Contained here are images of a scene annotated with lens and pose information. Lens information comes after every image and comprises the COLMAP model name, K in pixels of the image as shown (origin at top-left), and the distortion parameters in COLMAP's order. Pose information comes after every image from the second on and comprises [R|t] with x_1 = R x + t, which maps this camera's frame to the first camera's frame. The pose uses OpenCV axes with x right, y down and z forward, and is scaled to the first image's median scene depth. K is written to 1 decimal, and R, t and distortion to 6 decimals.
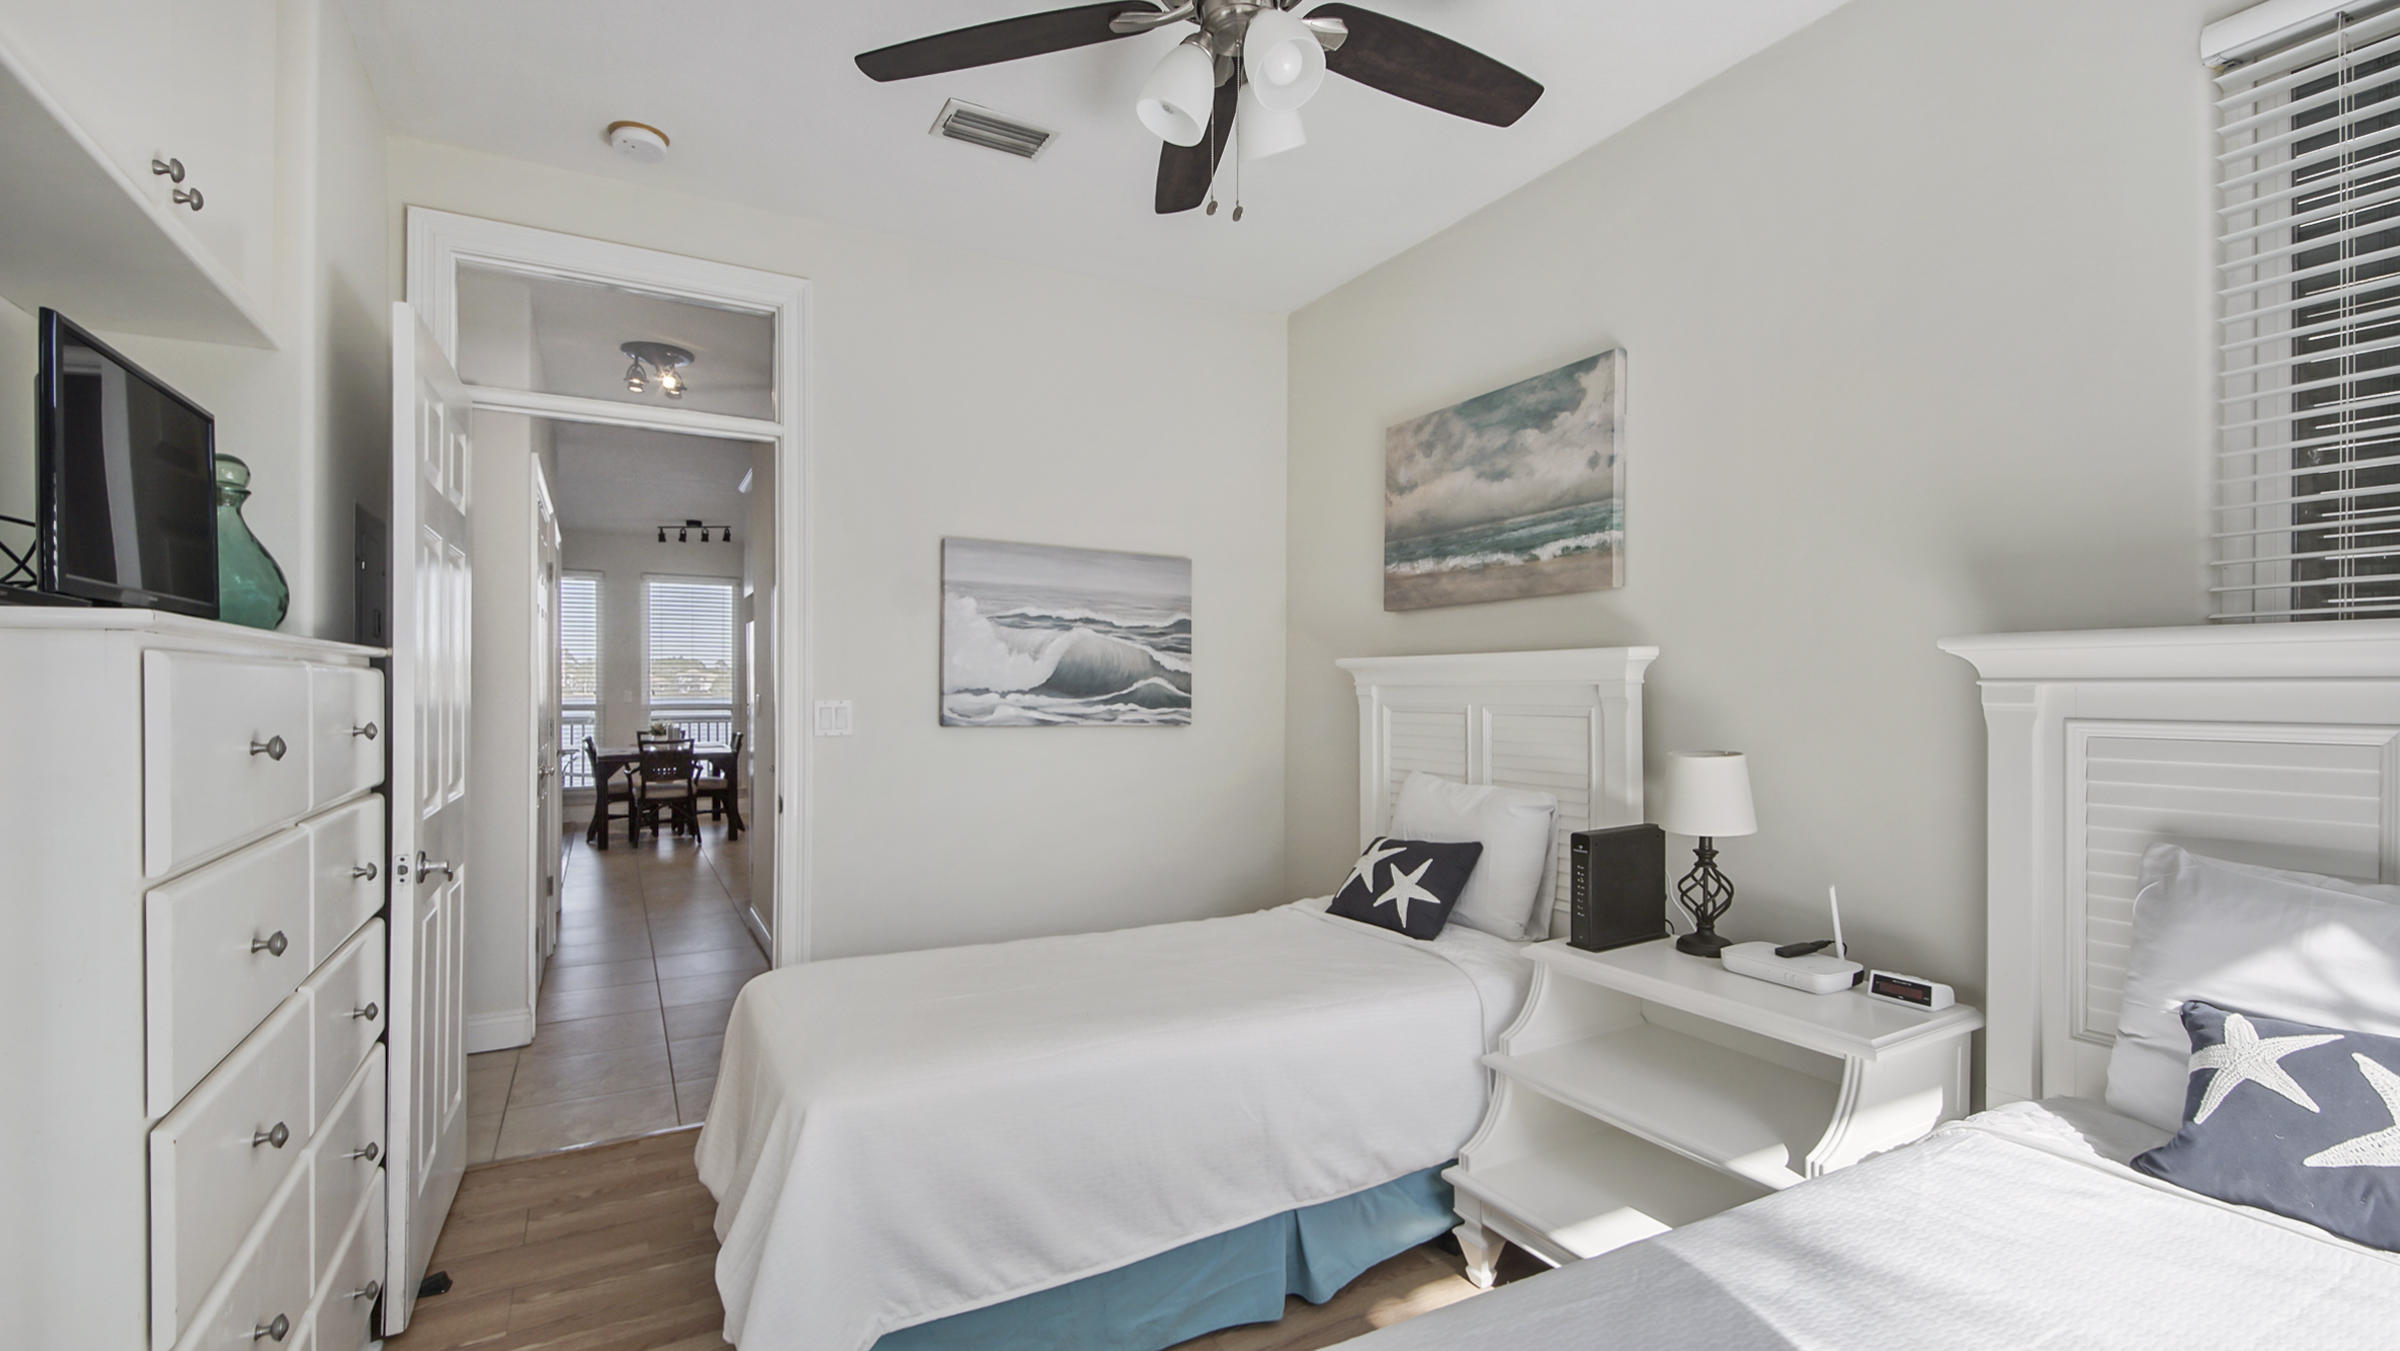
lens RADIAL K [[1071.3, 0, 1196.6], [0, 1071.3, 693.2], [0, 0, 1]] dist [0.040070, -0.022855]
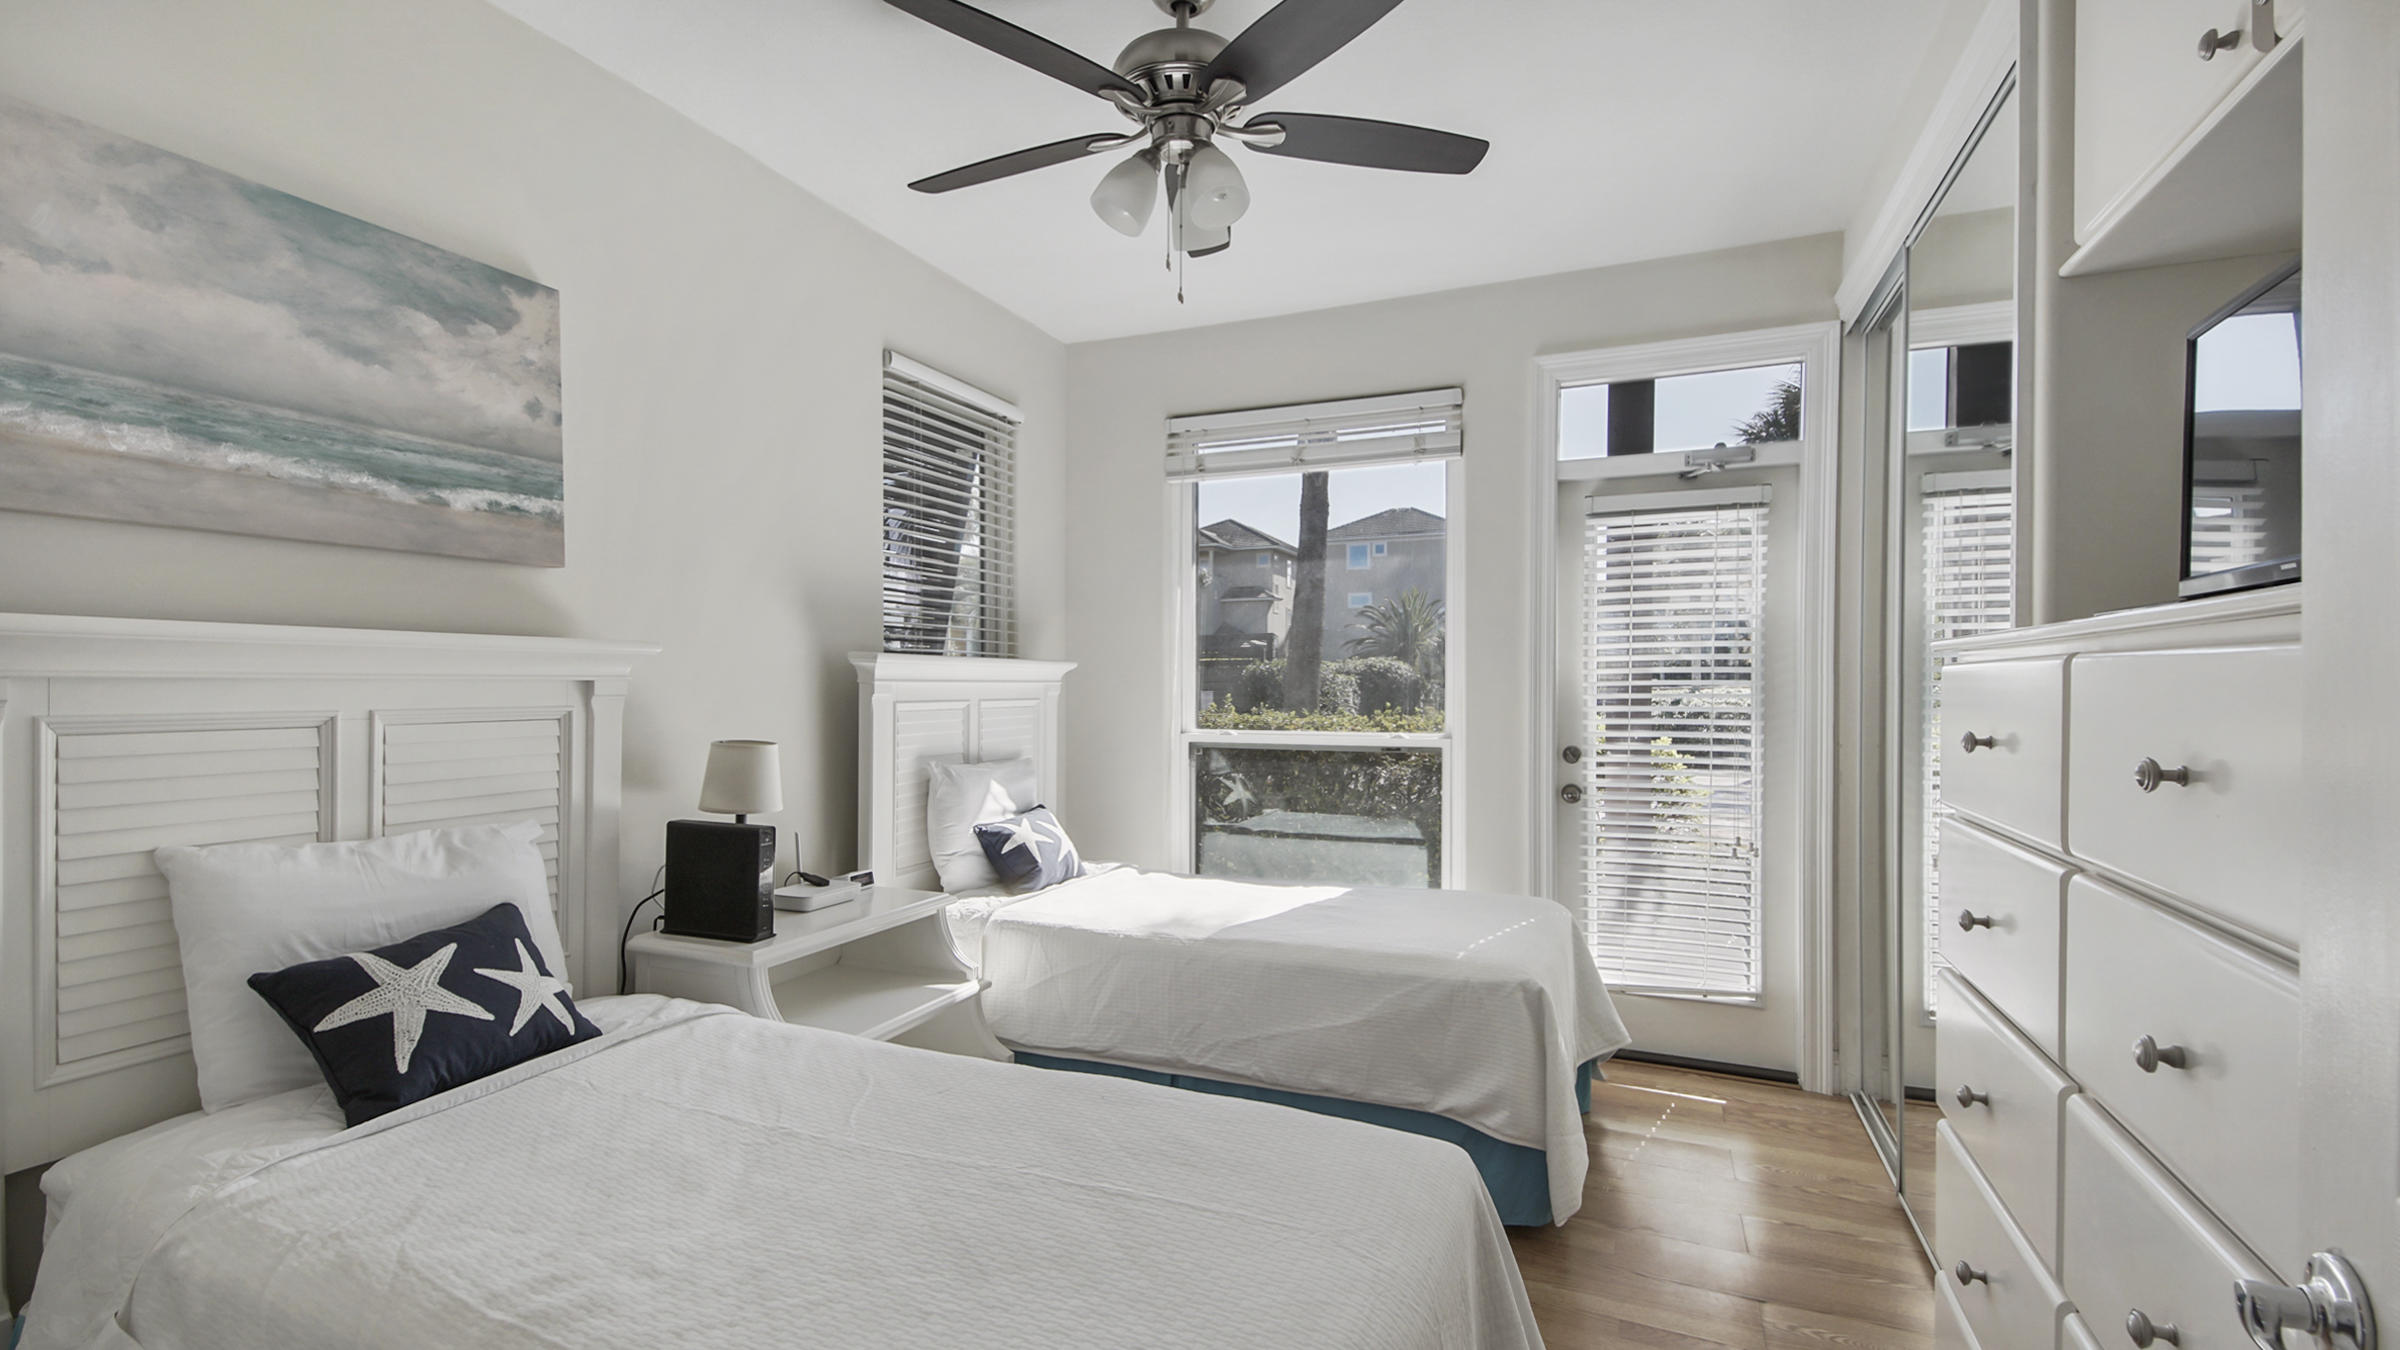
lens RADIAL K [[1071.3, 0, 1196.6], [0, 1071.3, 692.7], [0, 0, 1]] dist [0.040070, -0.022855]
pose [[-0.624798, -0.004563, 0.780773, -0.560679], [0.003962, 0.999952, 0.009015, -0.003572], [-0.780776, 0.008725, -0.624750, 1.056525]]
